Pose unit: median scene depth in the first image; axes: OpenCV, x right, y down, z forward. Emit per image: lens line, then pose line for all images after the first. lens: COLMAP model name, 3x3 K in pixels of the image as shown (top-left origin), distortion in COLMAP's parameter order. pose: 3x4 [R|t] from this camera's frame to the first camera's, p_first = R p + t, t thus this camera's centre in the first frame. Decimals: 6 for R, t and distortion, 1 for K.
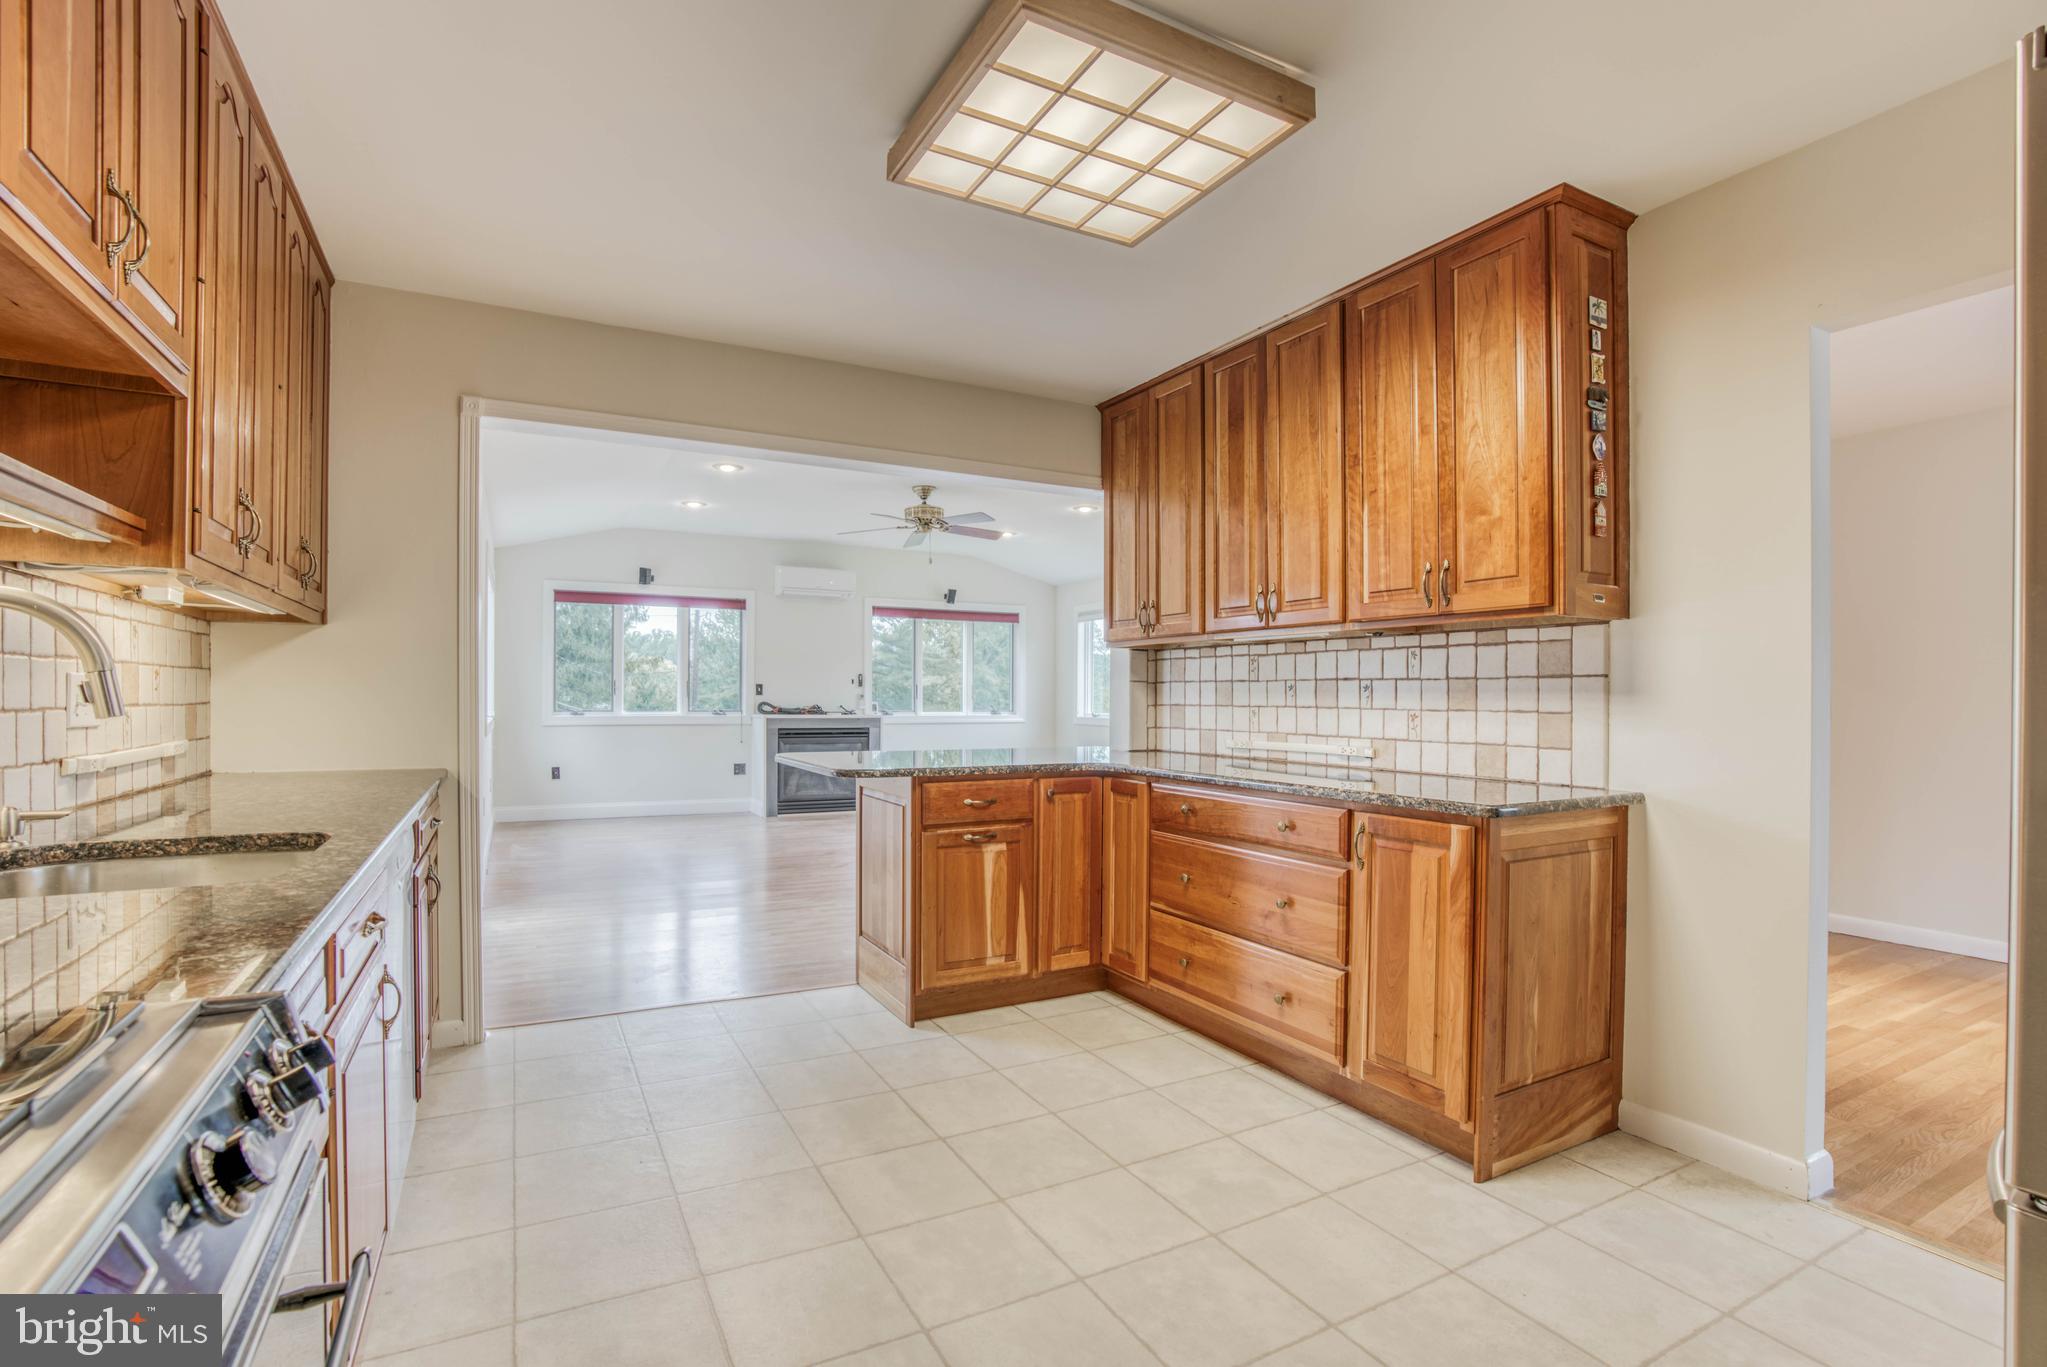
lens RADIAL K [[952.2, 0, 1016.6], [0, 952.2, 704.2], [0, 0, 1]] dist [-0.066241, 0.026775]
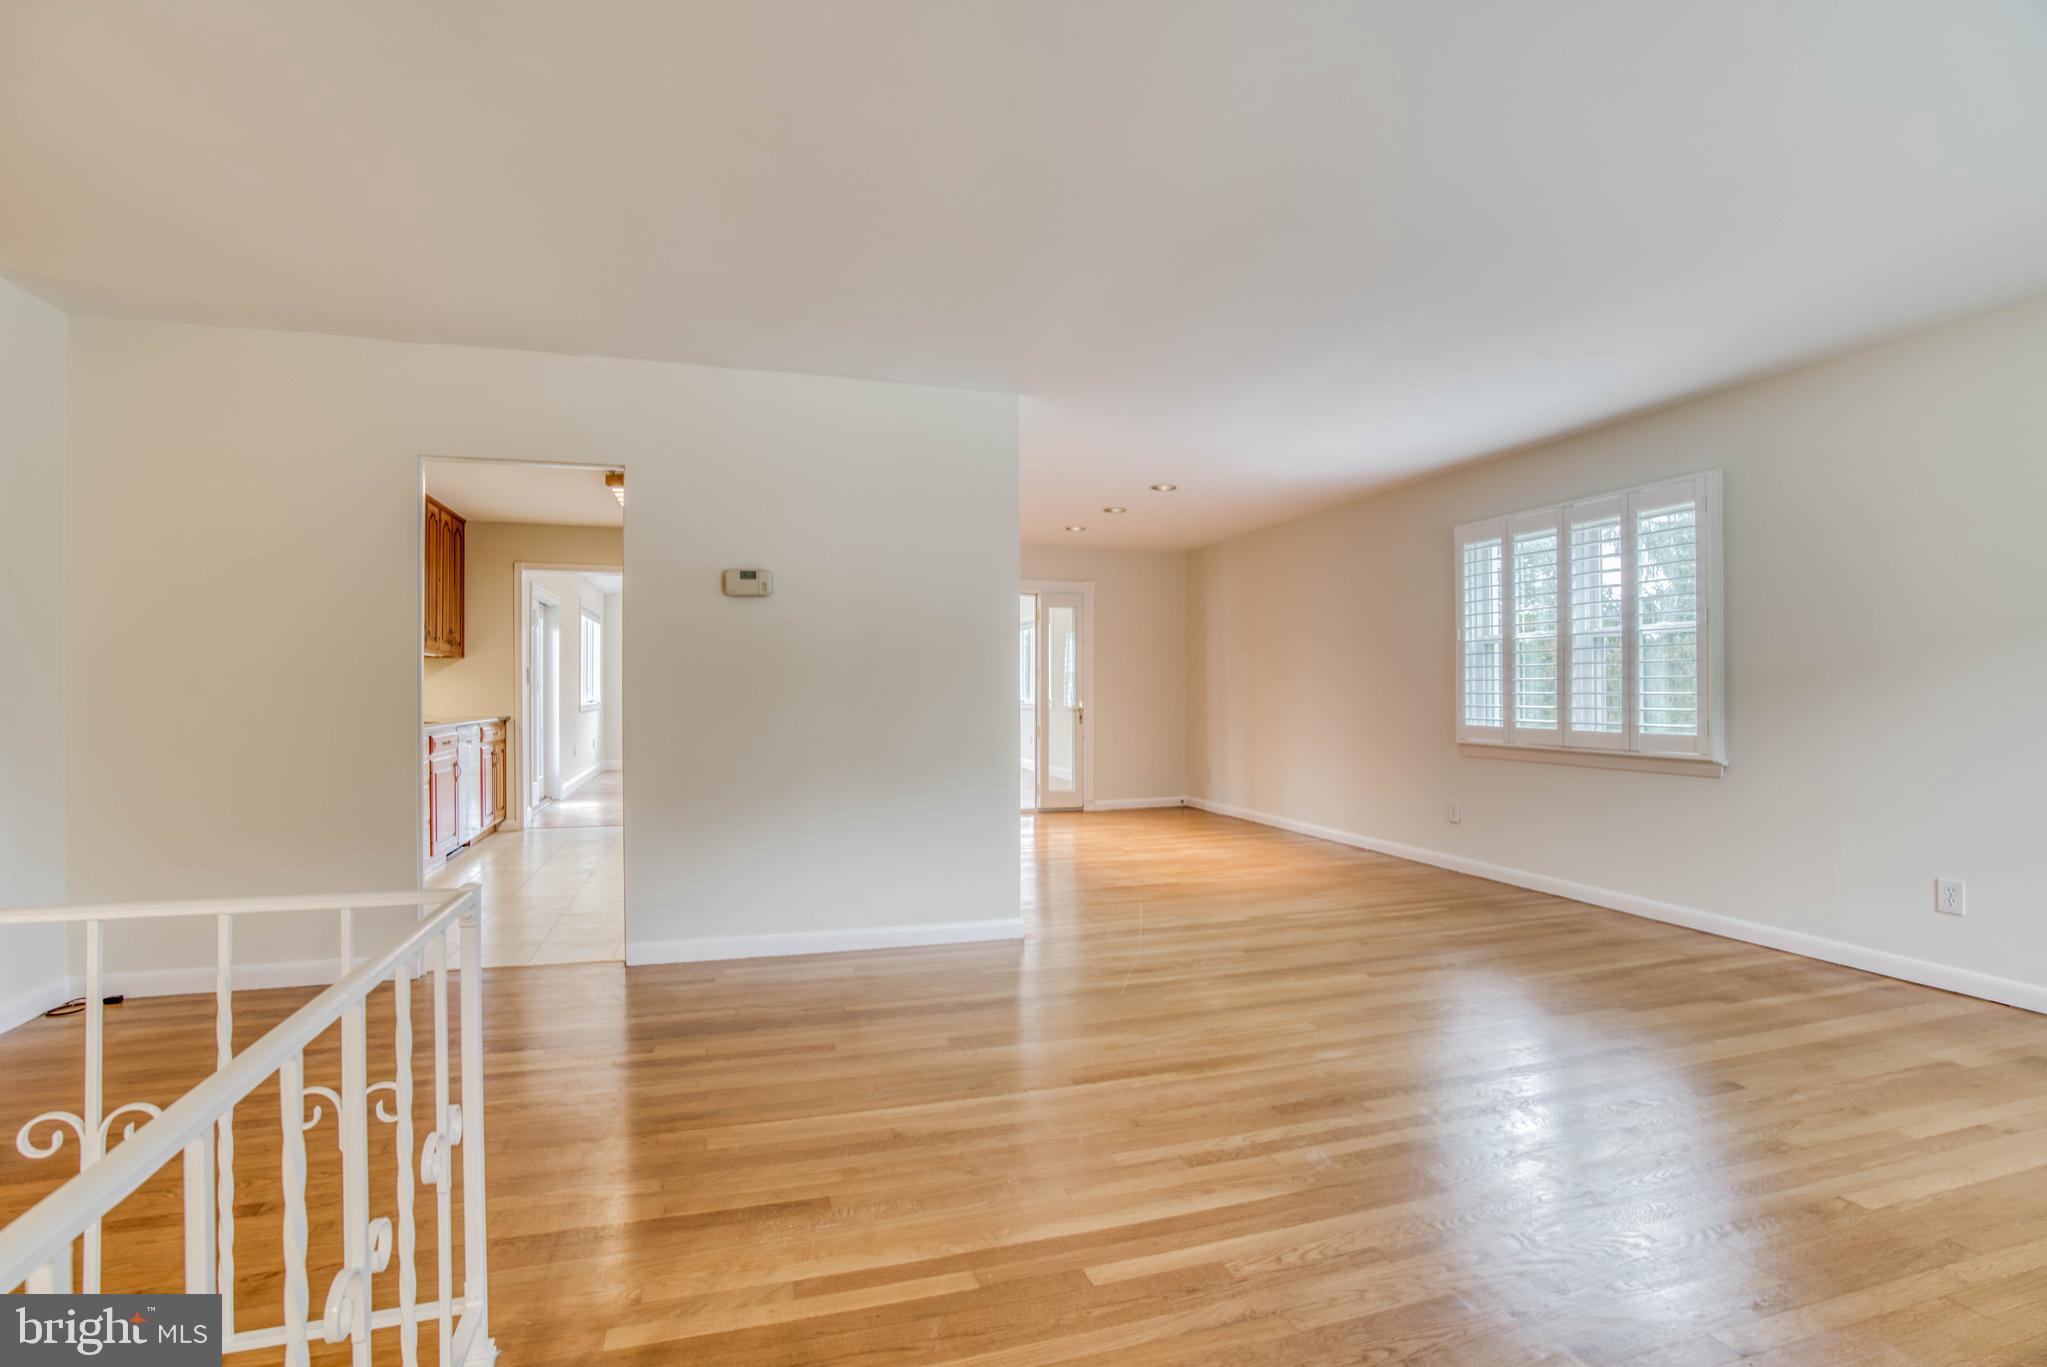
lens RADIAL K [[952.2, 0, 1016.6], [0, 952.2, 704.2], [0, 0, 1]] dist [-0.066241, 0.026775]
pose [[0.981736, -0.000616, -0.190247, 0.982826], [0.001899, 0.999977, 0.006560, 0.022122], [0.190239, -0.006801, 0.981714, -0.979081]]
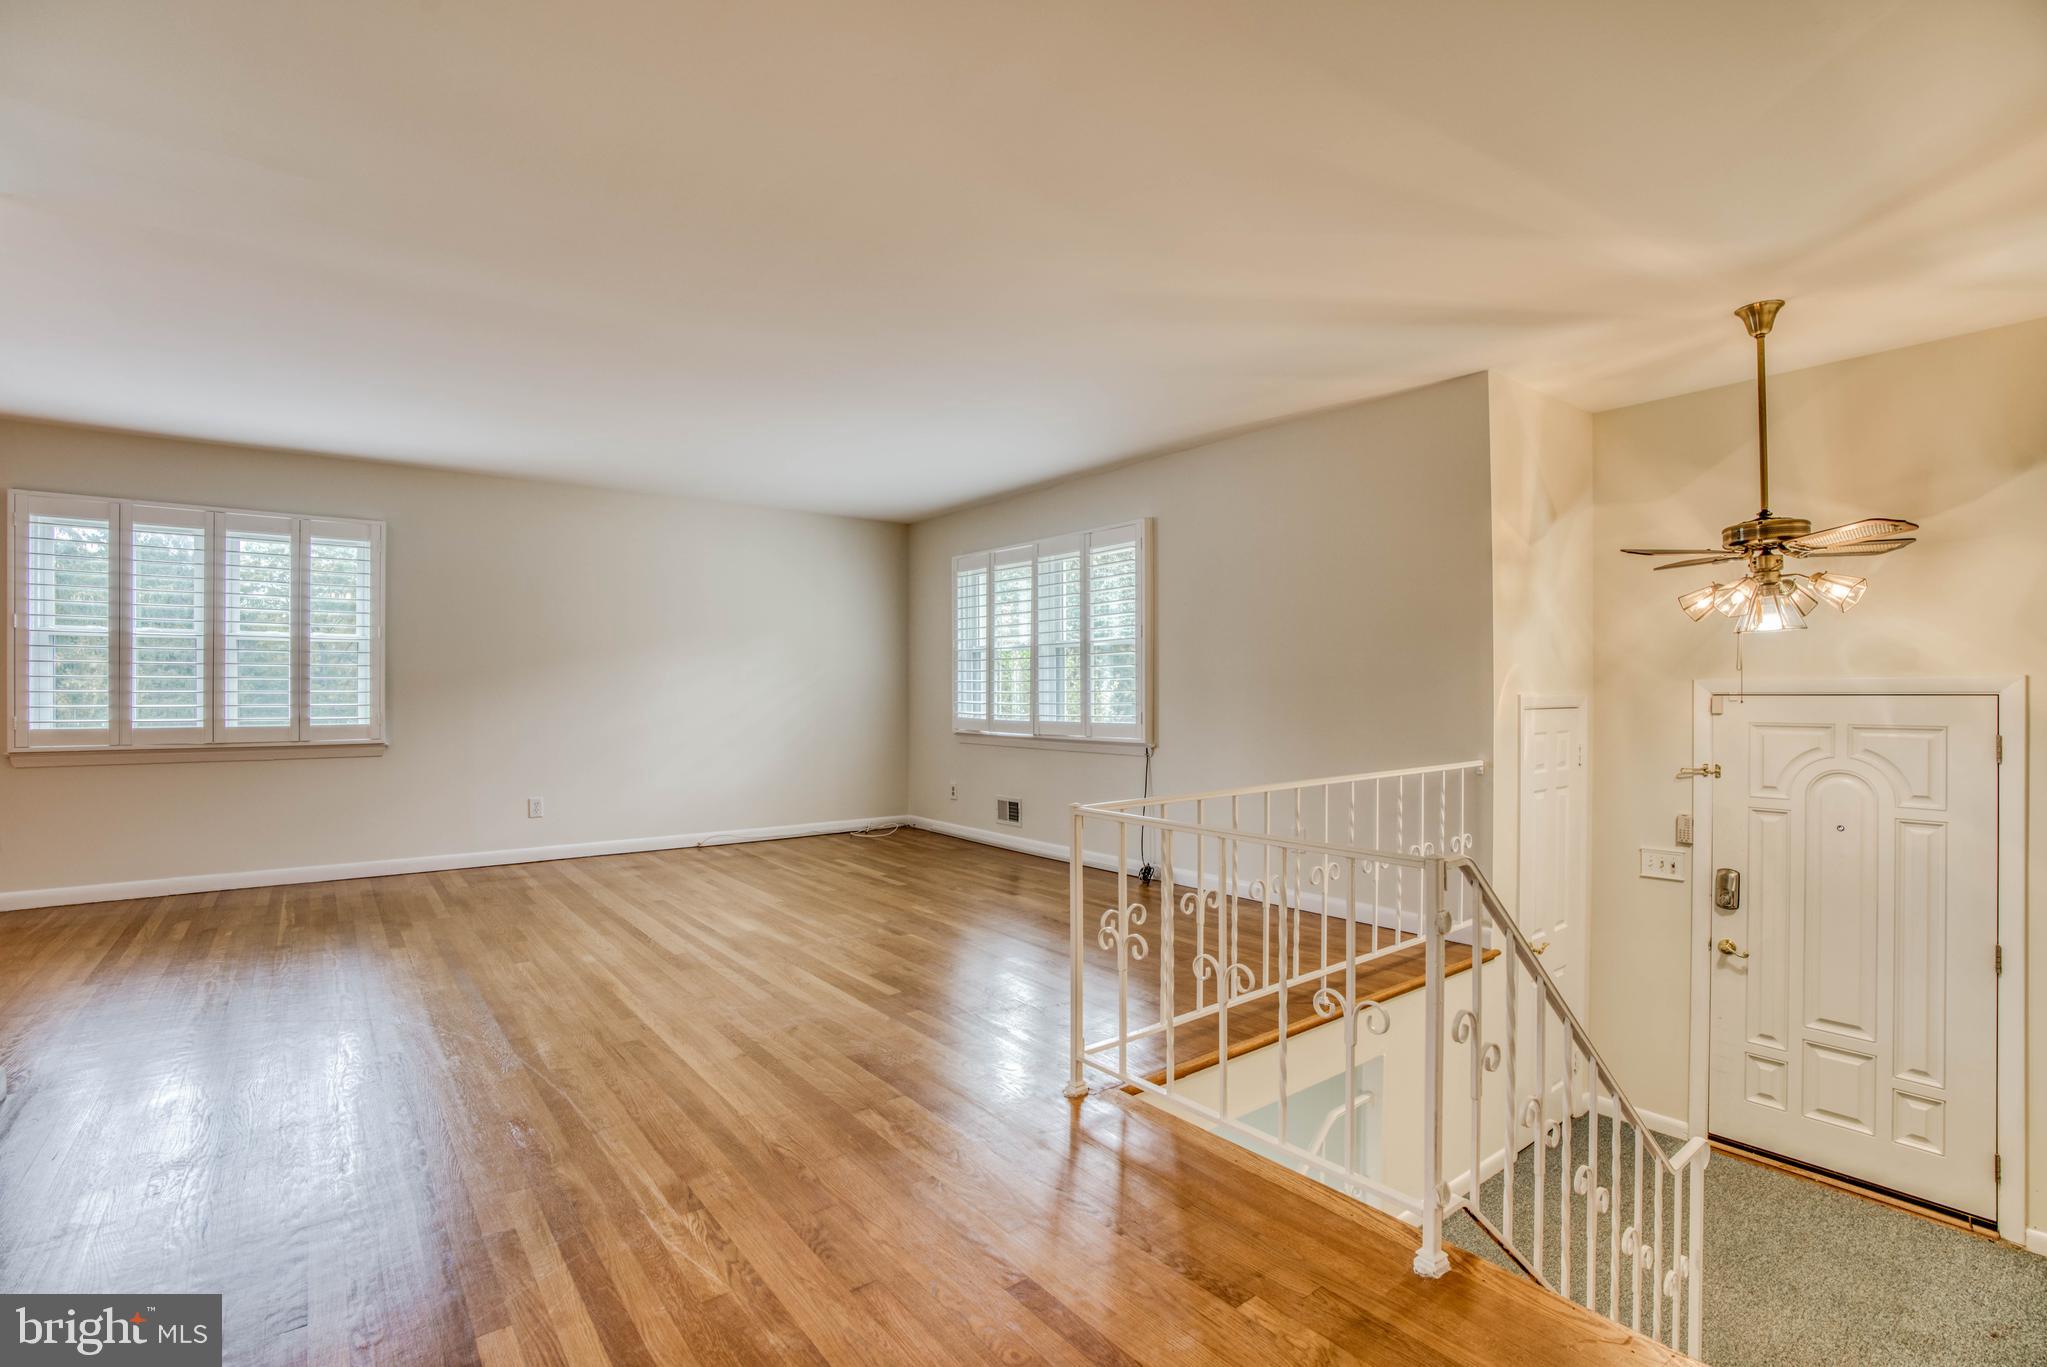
lens RADIAL K [[938.2, 0, 1012.6], [0, 938.2, 693.3], [0, 0, 1]] dist [-0.069086, 0.025927]
pose [[-0.163016, -0.006369, 0.986603, -0.041618], [0.003354, 0.999970, 0.007009, 0.013882], [-0.986618, 0.004451, -0.162990, -0.451216]]
